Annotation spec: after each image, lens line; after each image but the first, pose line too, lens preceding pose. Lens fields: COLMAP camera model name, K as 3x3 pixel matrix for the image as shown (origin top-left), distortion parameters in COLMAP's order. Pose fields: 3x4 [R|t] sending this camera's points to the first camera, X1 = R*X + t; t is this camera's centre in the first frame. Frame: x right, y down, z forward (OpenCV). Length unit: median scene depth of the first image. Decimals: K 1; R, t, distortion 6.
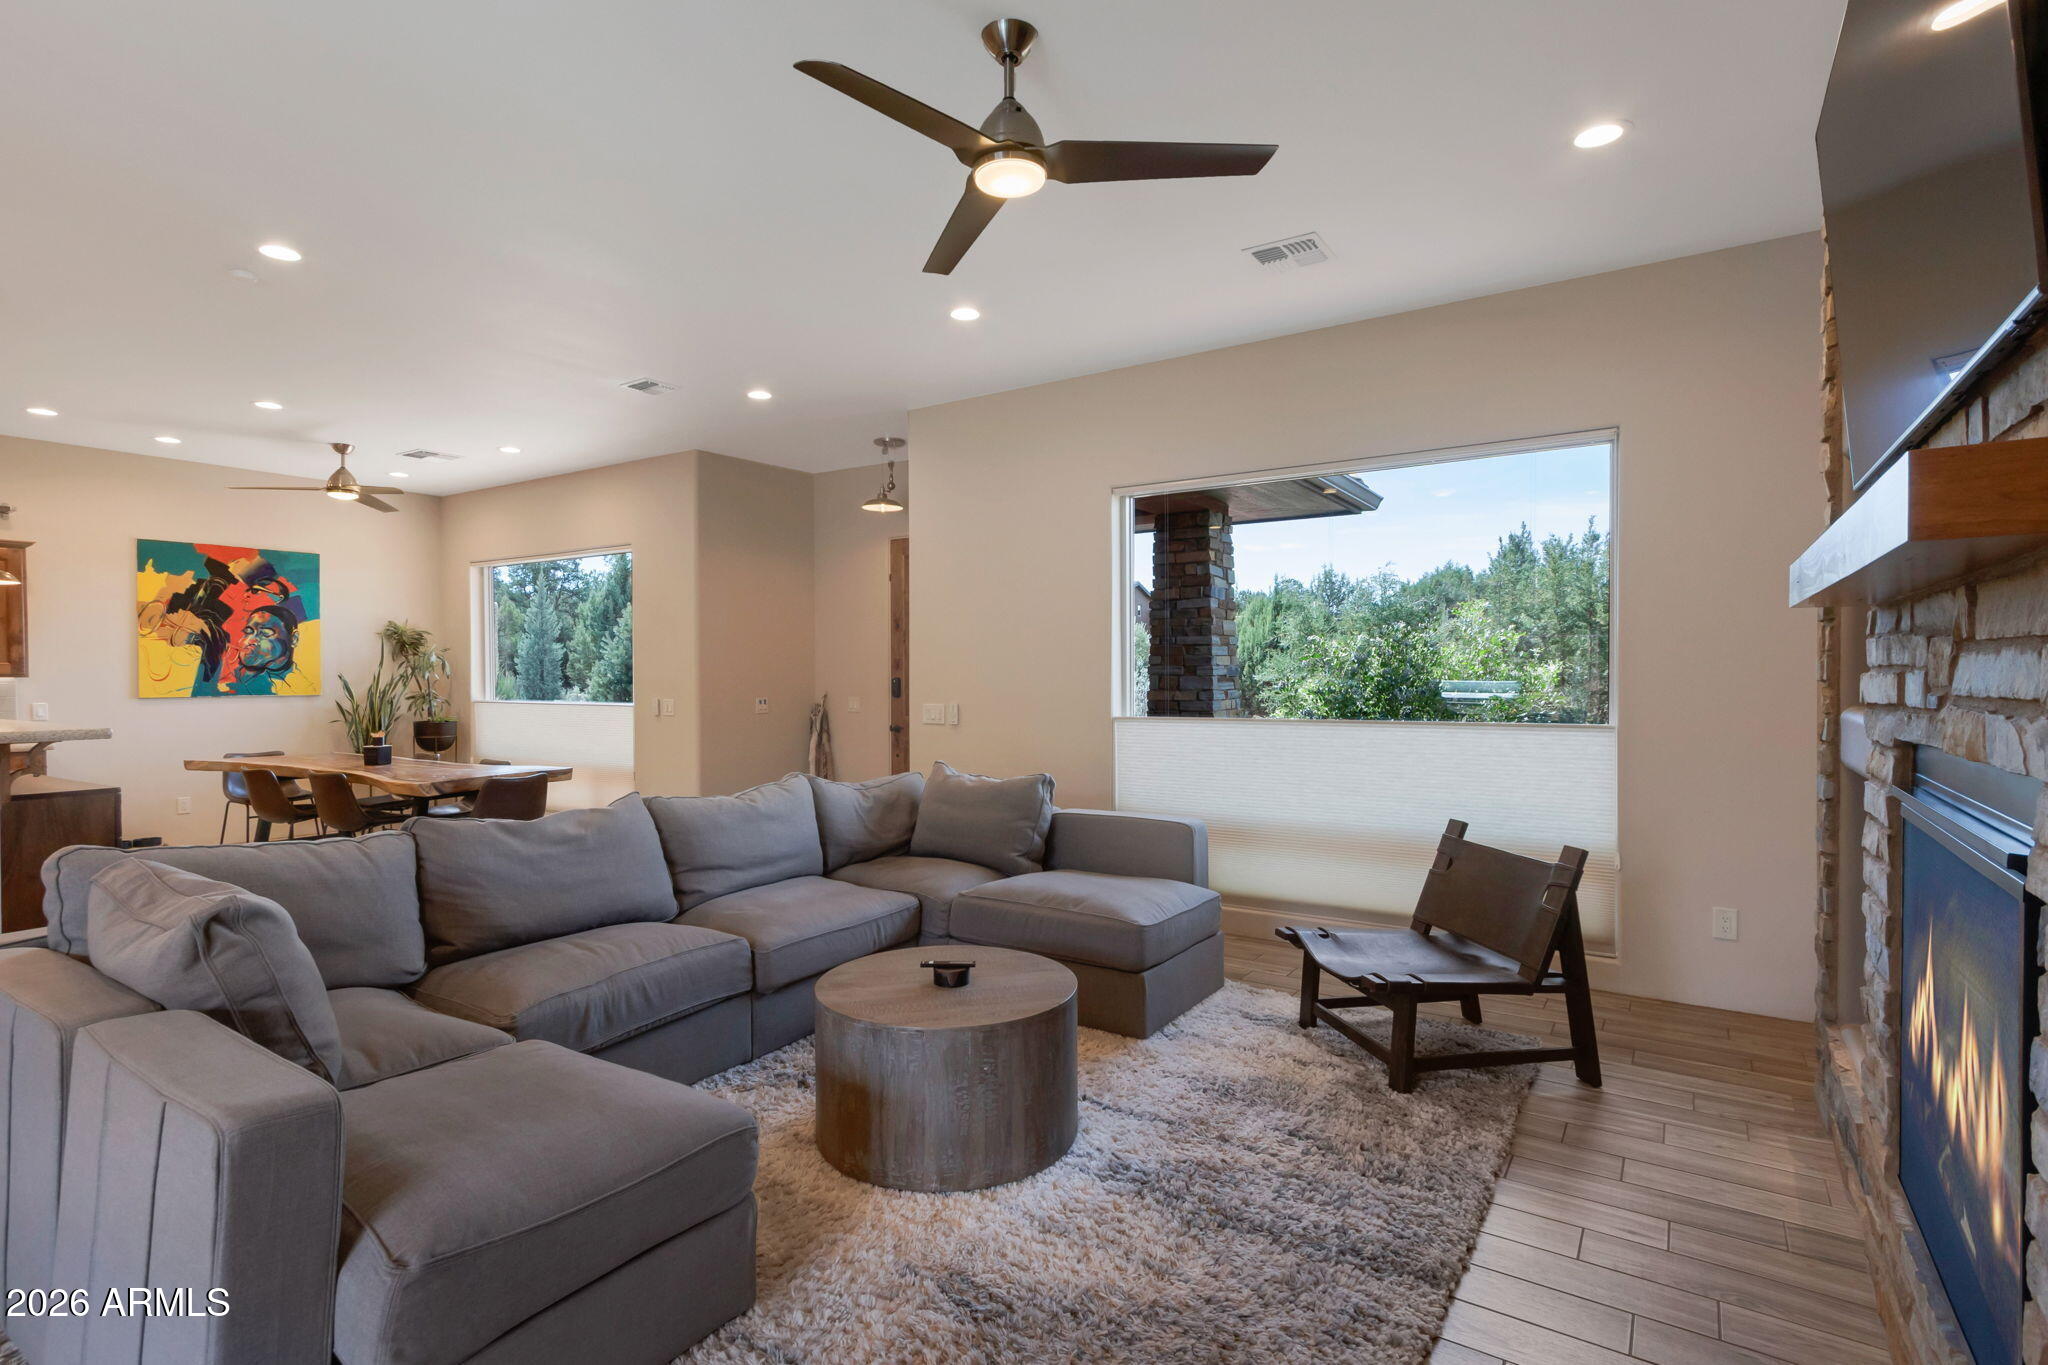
lens RADIAL K [[980.7, 0, 1024.0], [0, 980.7, 682.5], [0, 0, 1]] dist [-0.002847, -0.001044]
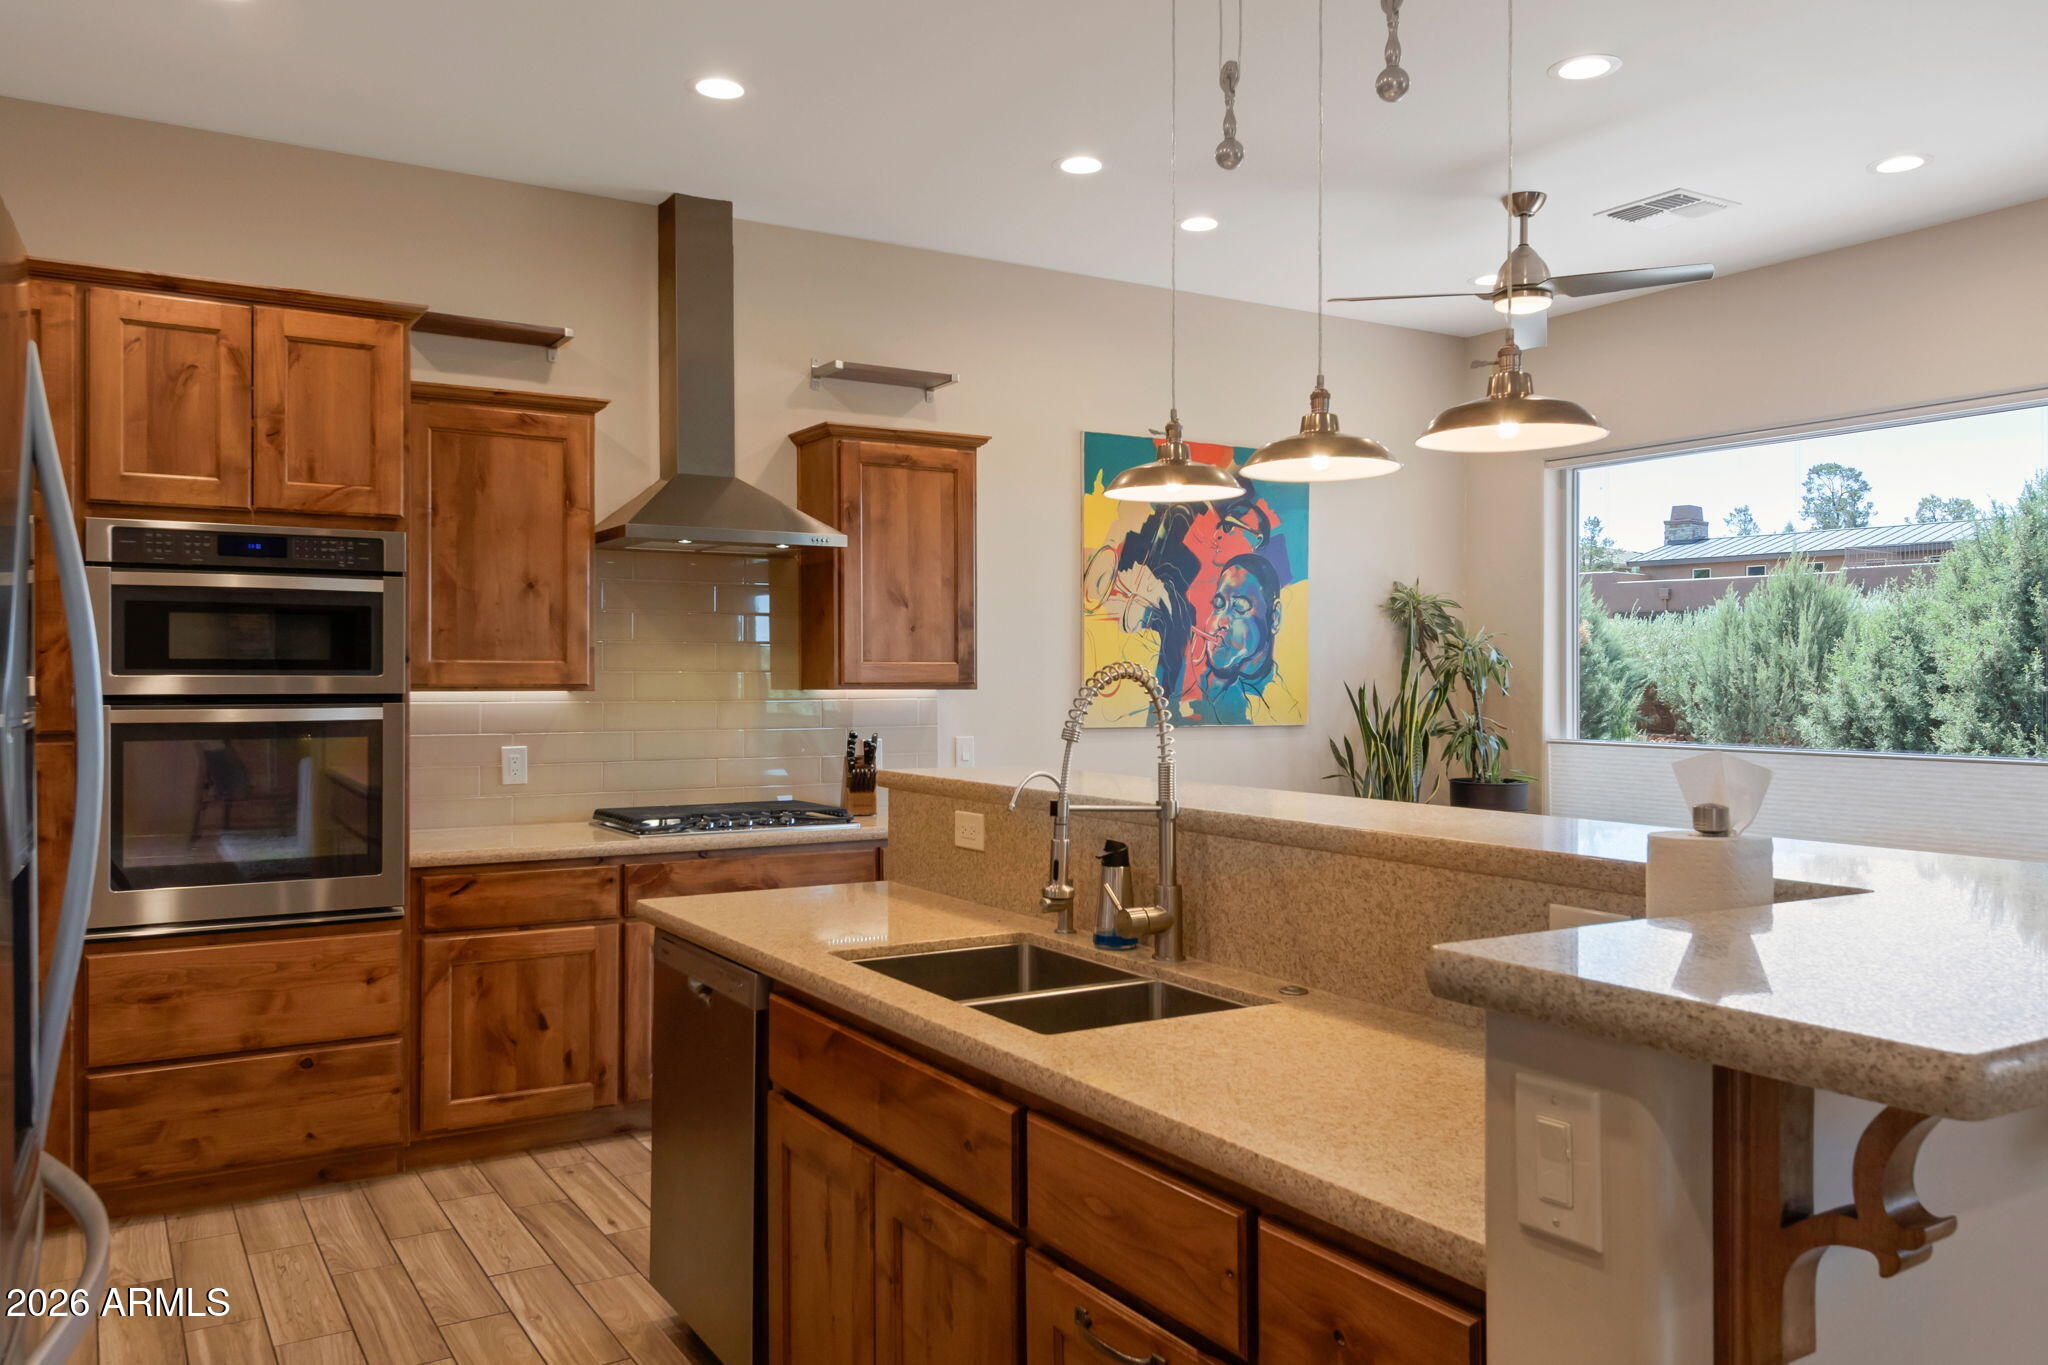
lens RADIAL K [[1551.2, 0, 1024.0], [0, 1551.2, 682.5], [0, 0, 1]] dist [0.034019, -0.002191]
pose [[0.899344, 0.006063, -0.437199, -0.530620], [-0.010298, 0.999920, -0.007317, -0.002580], [0.437120, 0.011083, 0.899335, 0.207101]]
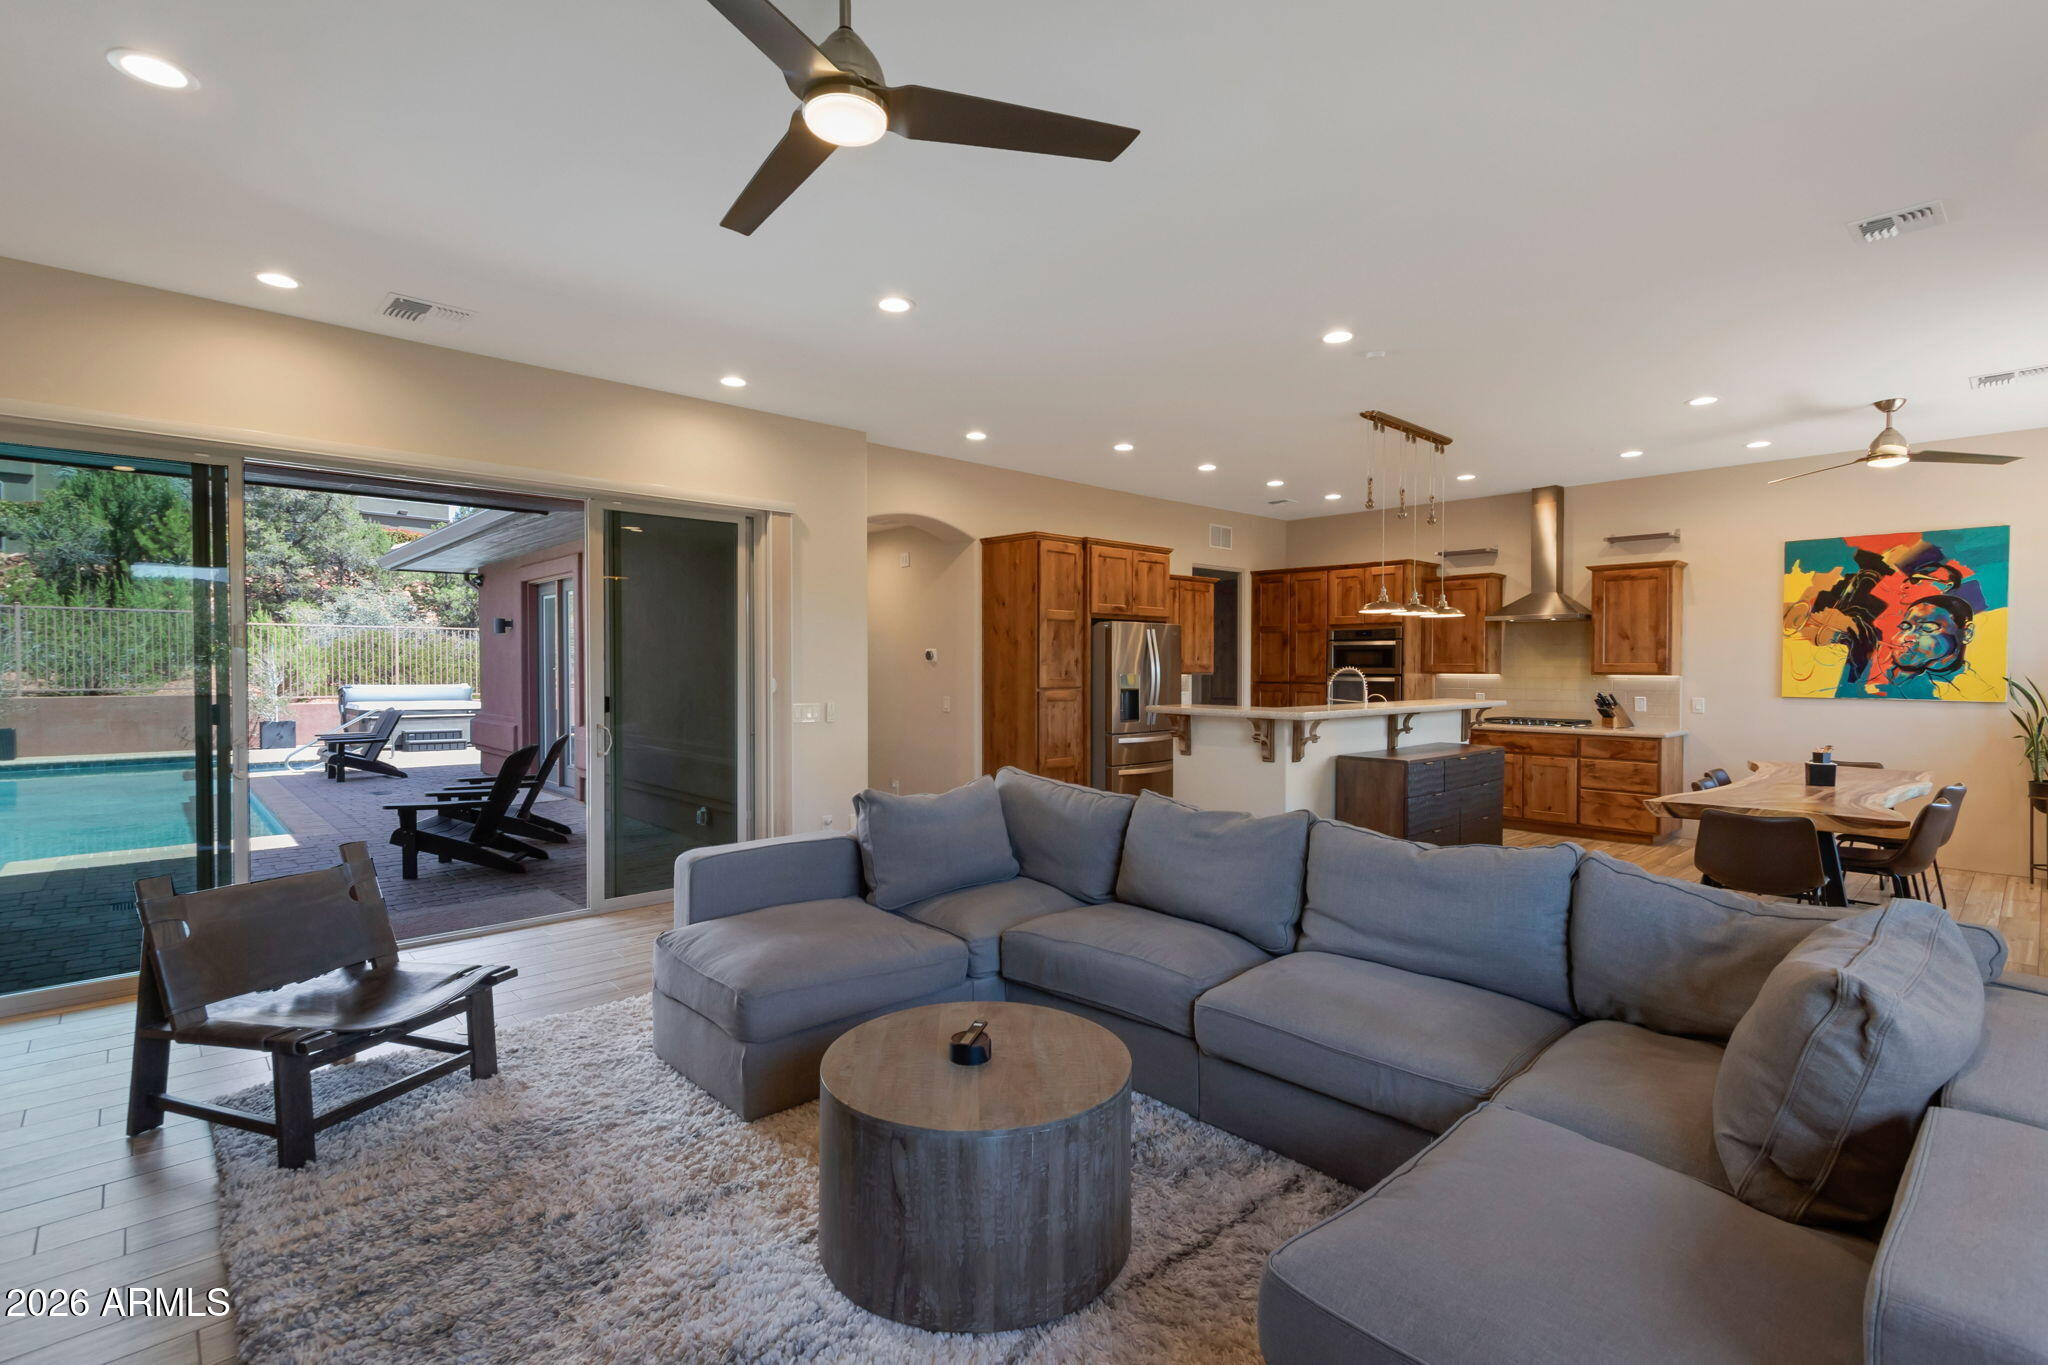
lens RADIAL K [[962.6, 0, 1024.0], [0, 962.6, 682.5], [0, 0, 1]] dist [0.001218, -0.000095]
pose [[-0.246418, 0.021662, -0.968922, 0.256437], [-0.013918, 0.999568, 0.025886, -0.013543], [0.969064, 0.019864, -0.246010, 0.449707]]
